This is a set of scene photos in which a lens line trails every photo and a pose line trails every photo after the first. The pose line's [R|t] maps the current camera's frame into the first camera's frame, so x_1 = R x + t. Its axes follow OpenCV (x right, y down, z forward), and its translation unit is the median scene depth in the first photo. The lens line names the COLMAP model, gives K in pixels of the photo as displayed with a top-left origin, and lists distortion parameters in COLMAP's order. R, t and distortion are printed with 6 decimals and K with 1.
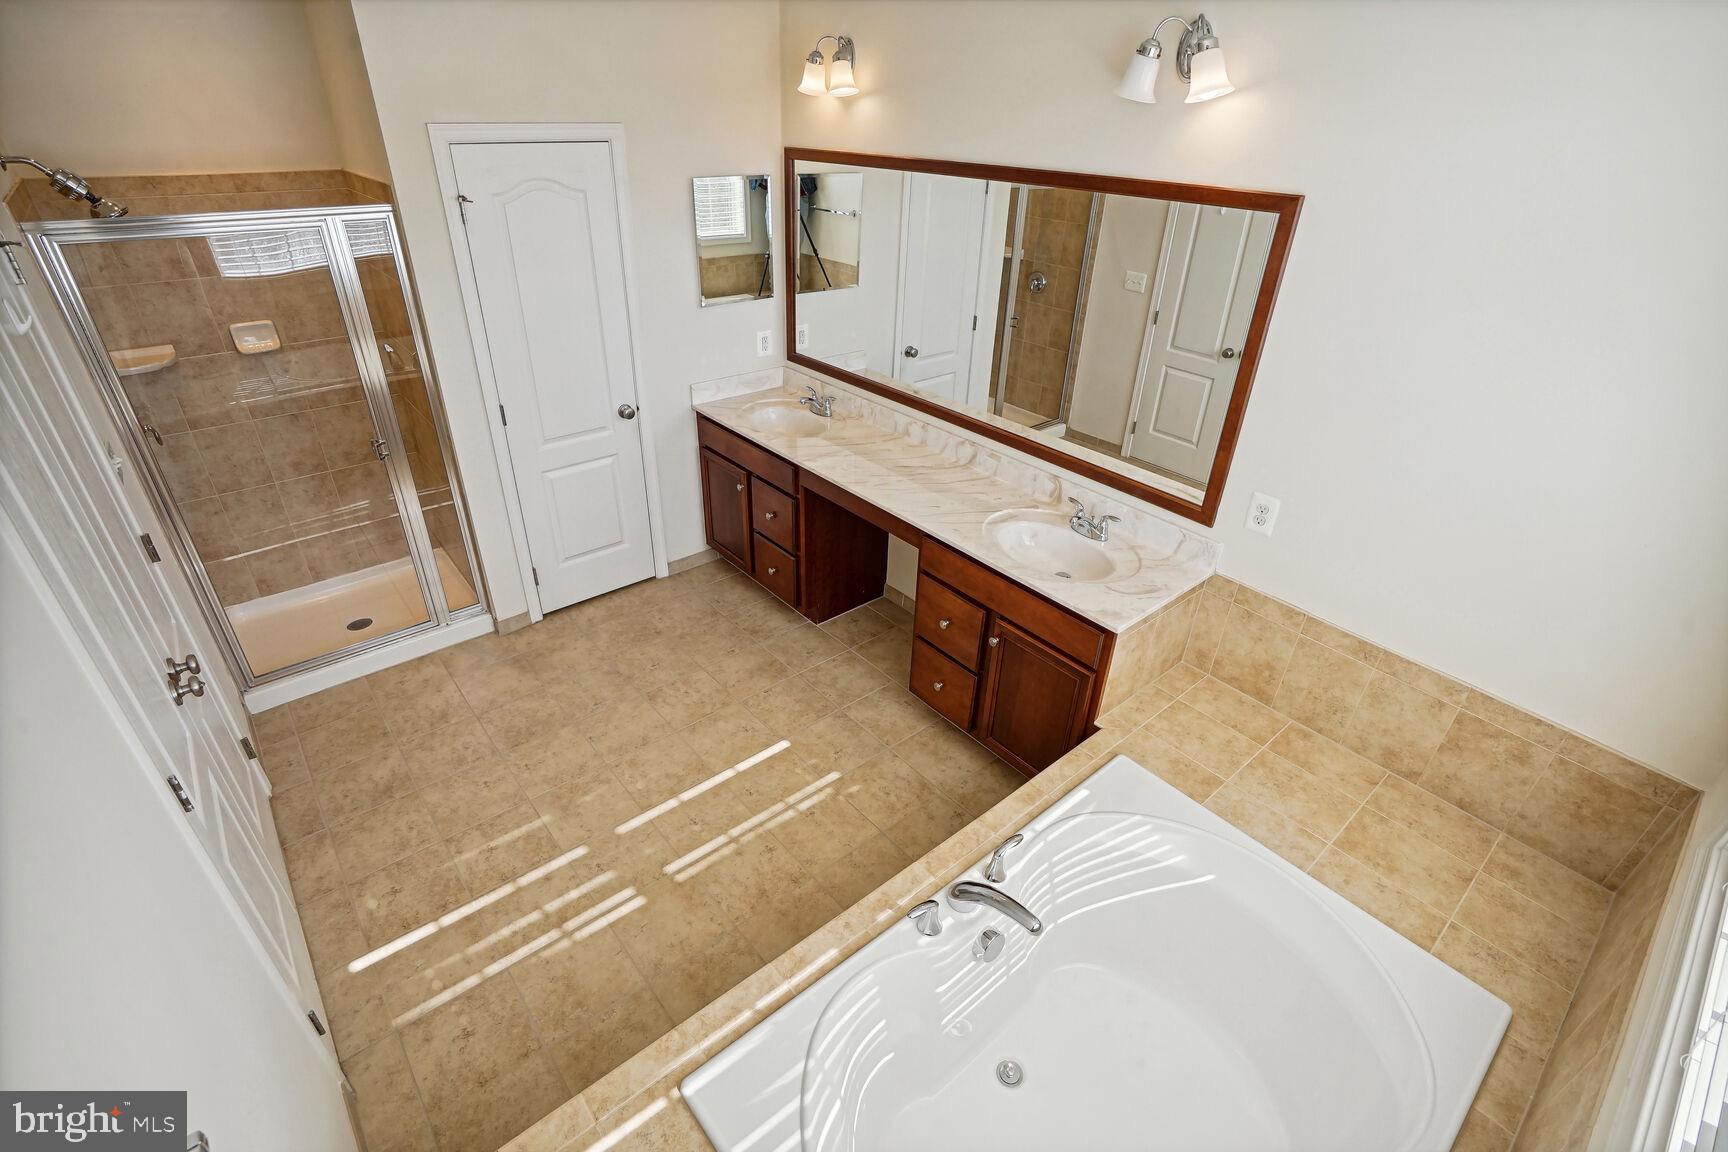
lens RADIAL K [[794.3, 0, 860.1], [0, 794.3, 582.4], [0, 0, 1]] dist [-0.071707, -0.000006]
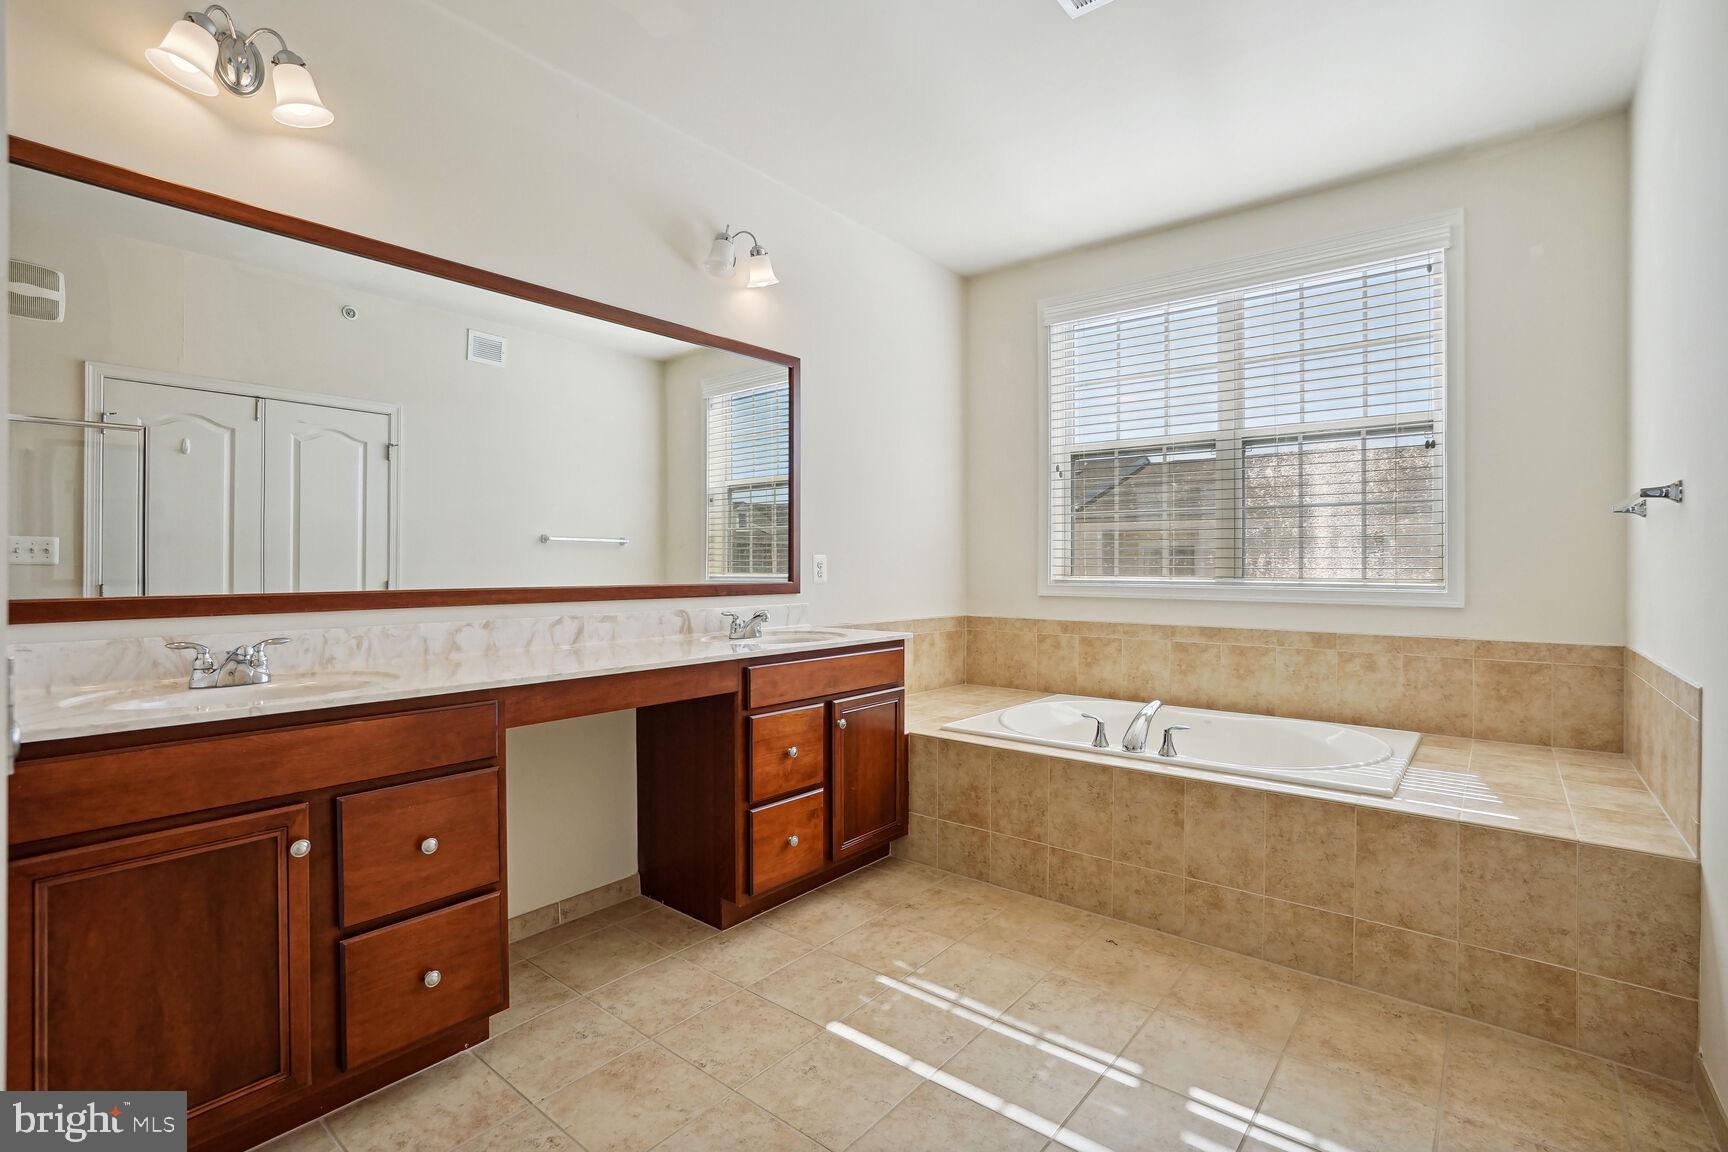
lens RADIAL K [[796.8, 0, 863.1], [0, 796.8, 568.6], [0, 0, 1]] dist [-0.033399, 0.000233]
pose [[-0.179616, -0.033590, 0.983163, -0.785986], [0.504321, 0.854948, 0.121345, -0.192924], [-0.844629, 0.517626, -0.136622, 0.976528]]
